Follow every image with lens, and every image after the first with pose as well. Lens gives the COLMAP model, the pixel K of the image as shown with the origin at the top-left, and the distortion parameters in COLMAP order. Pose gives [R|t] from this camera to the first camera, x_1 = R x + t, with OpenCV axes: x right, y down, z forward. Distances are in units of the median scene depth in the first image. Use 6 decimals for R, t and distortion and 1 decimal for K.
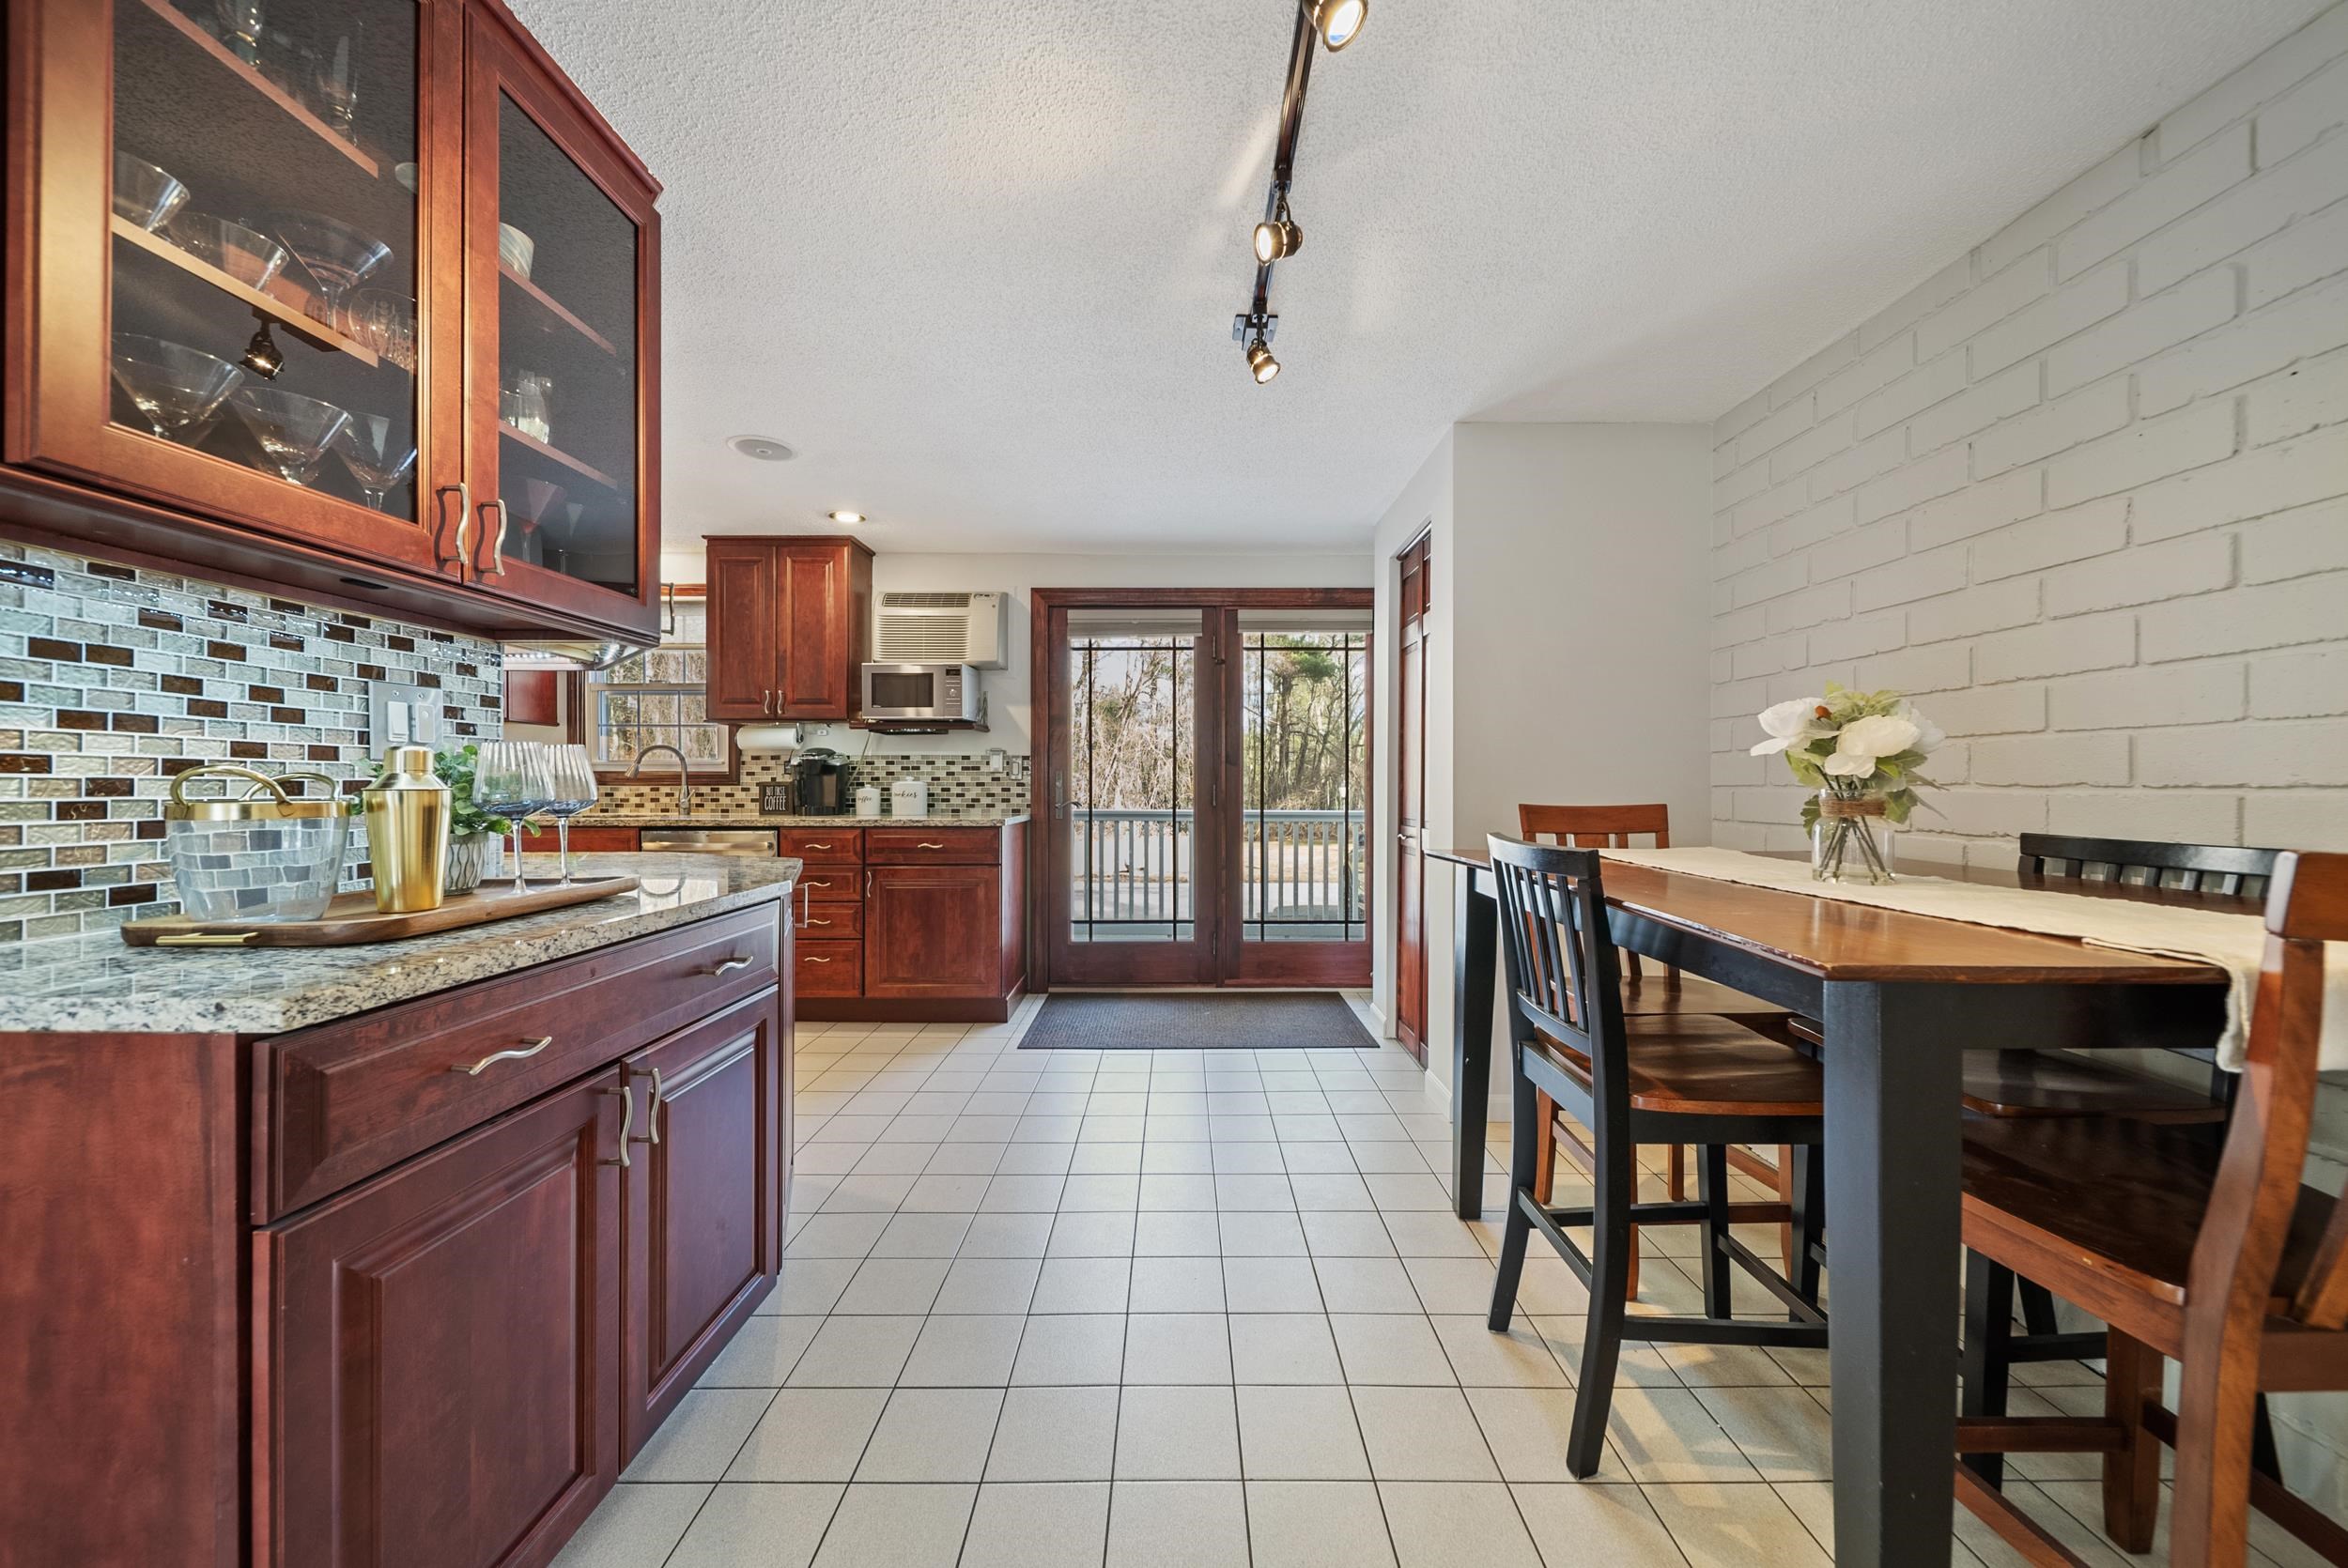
lens RADIAL K [[831.2, 0, 1178.3], [0, 831.2, 784.9], [0, 0, 1]] dist [0.000753, -0.001221]
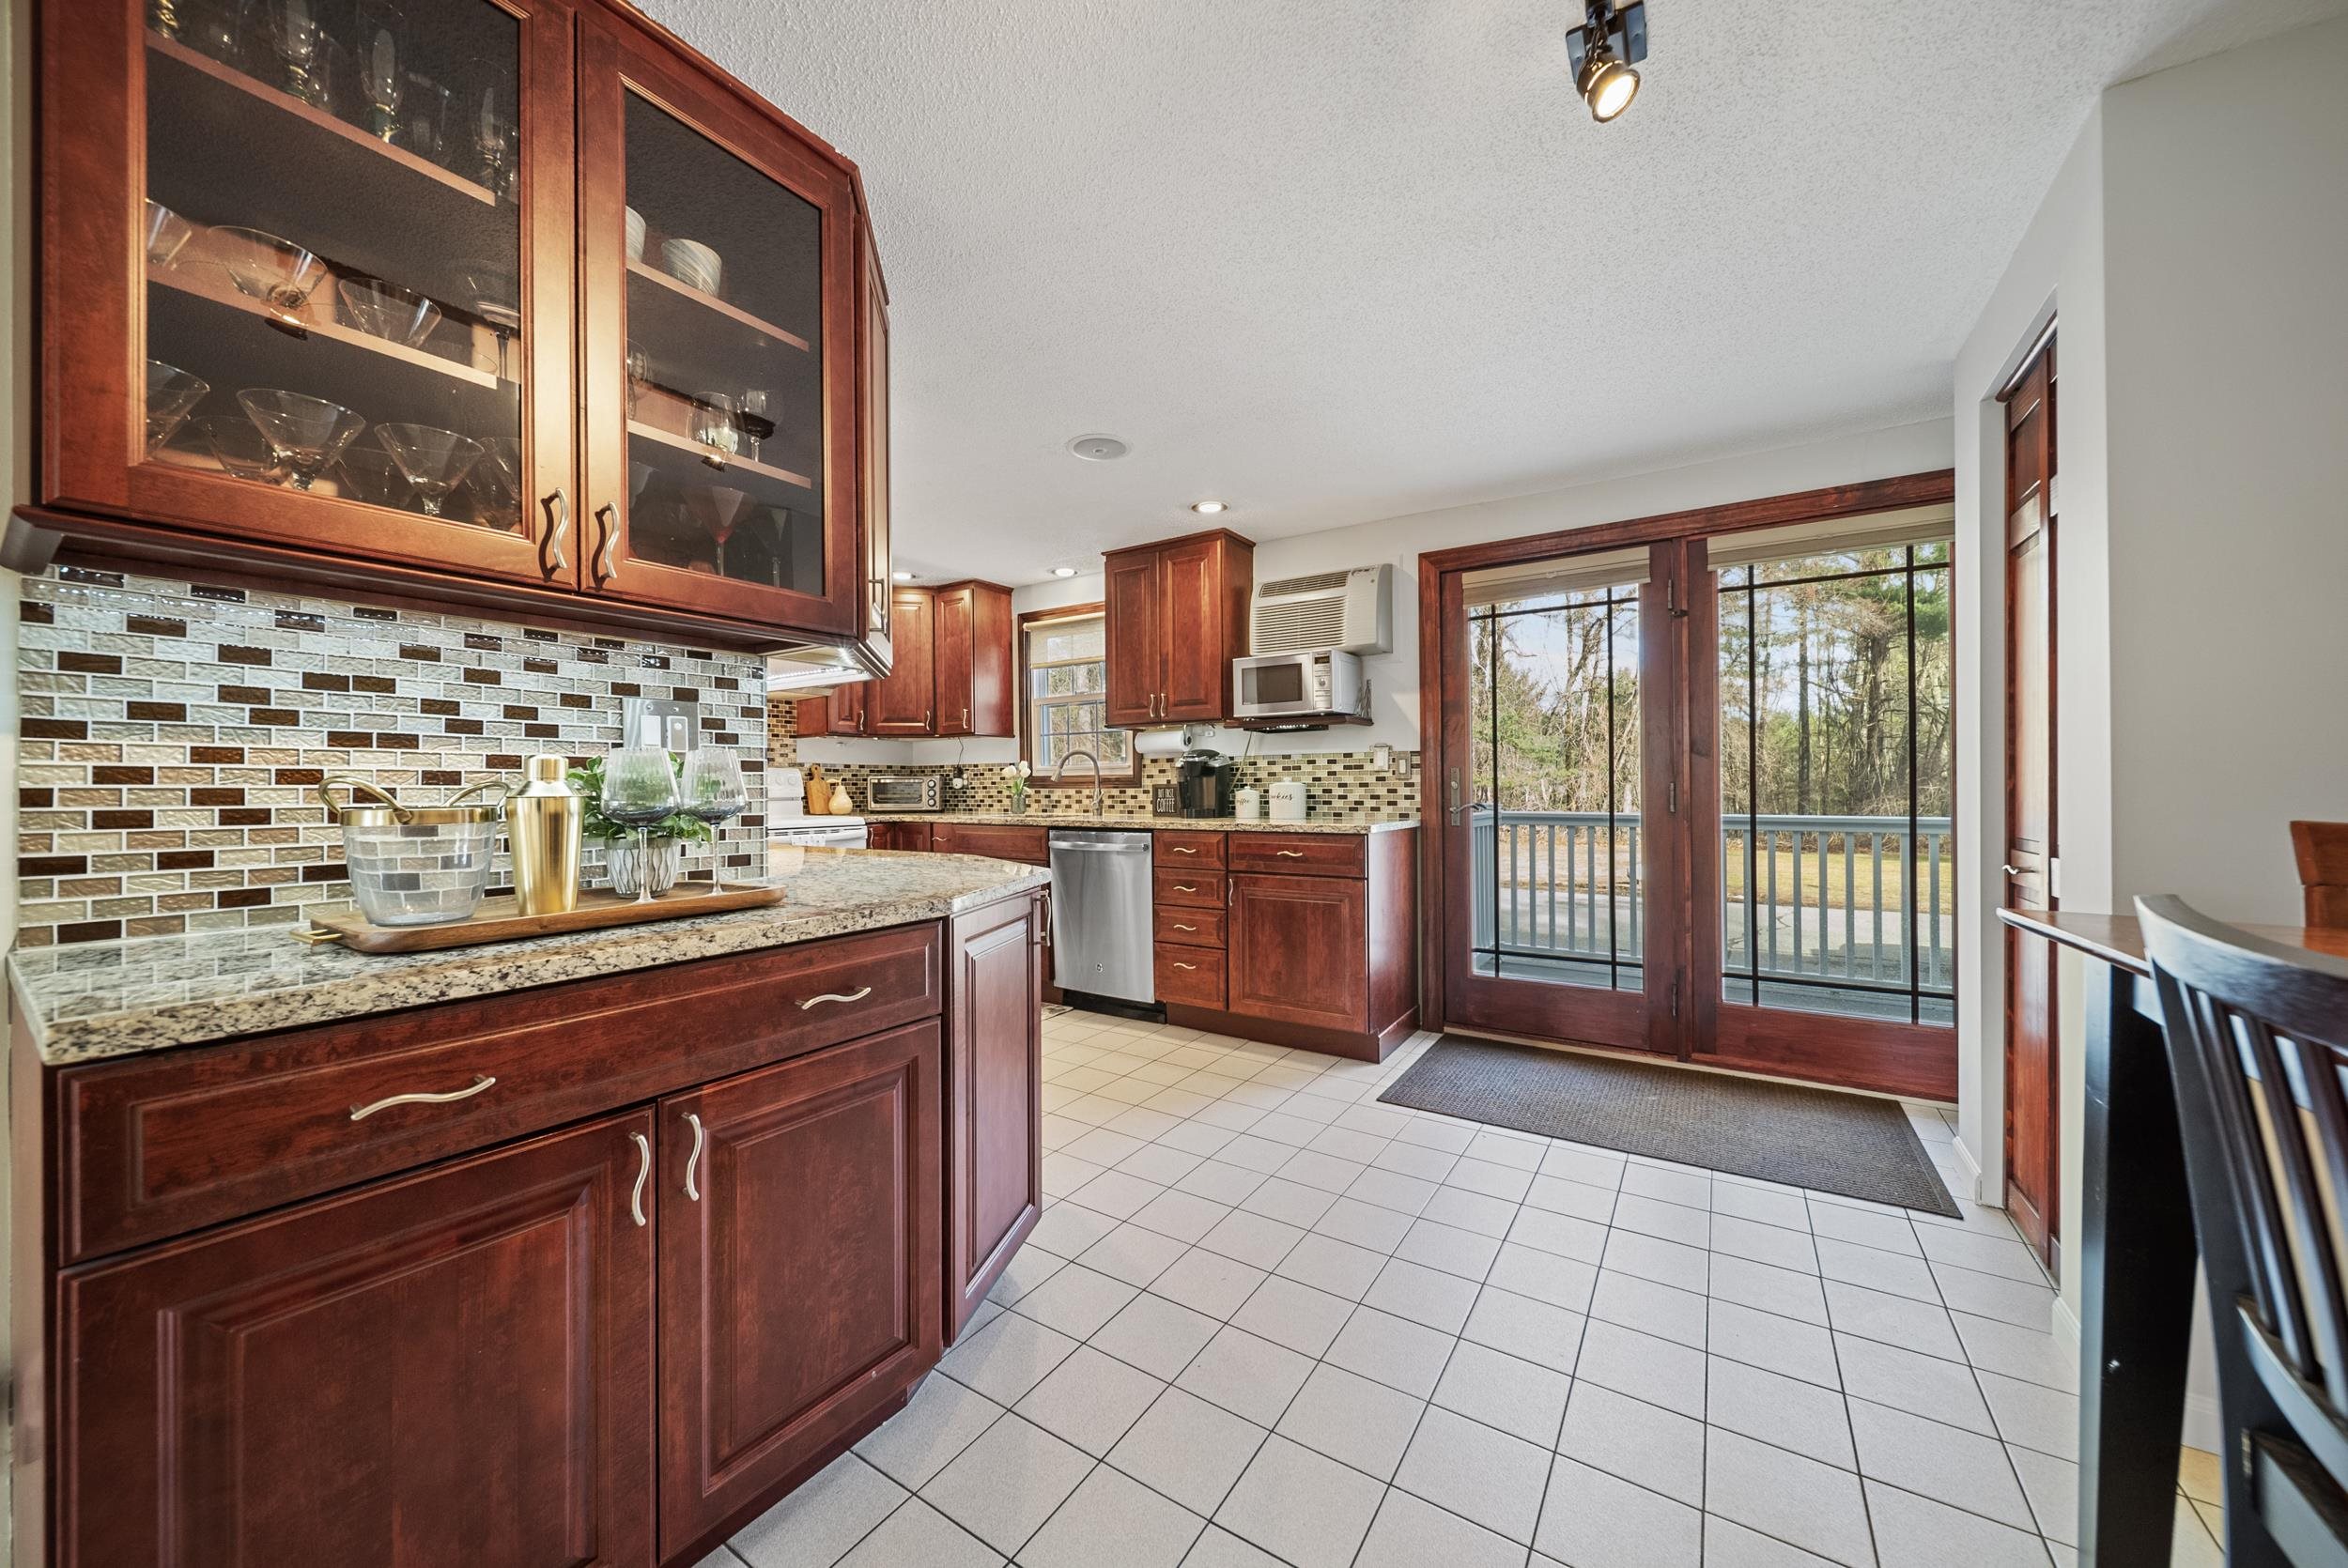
lens RADIAL K [[831.2, 0, 1175.4], [0, 831.2, 783.4], [0, 0, 1]] dist [0.000753, -0.001221]
pose [[0.837255, -0.008579, -0.546745, 0.093138], [0.007559, 0.999963, -0.004114, -0.000362], [0.546760, -0.000688, 0.837289, 0.181499]]
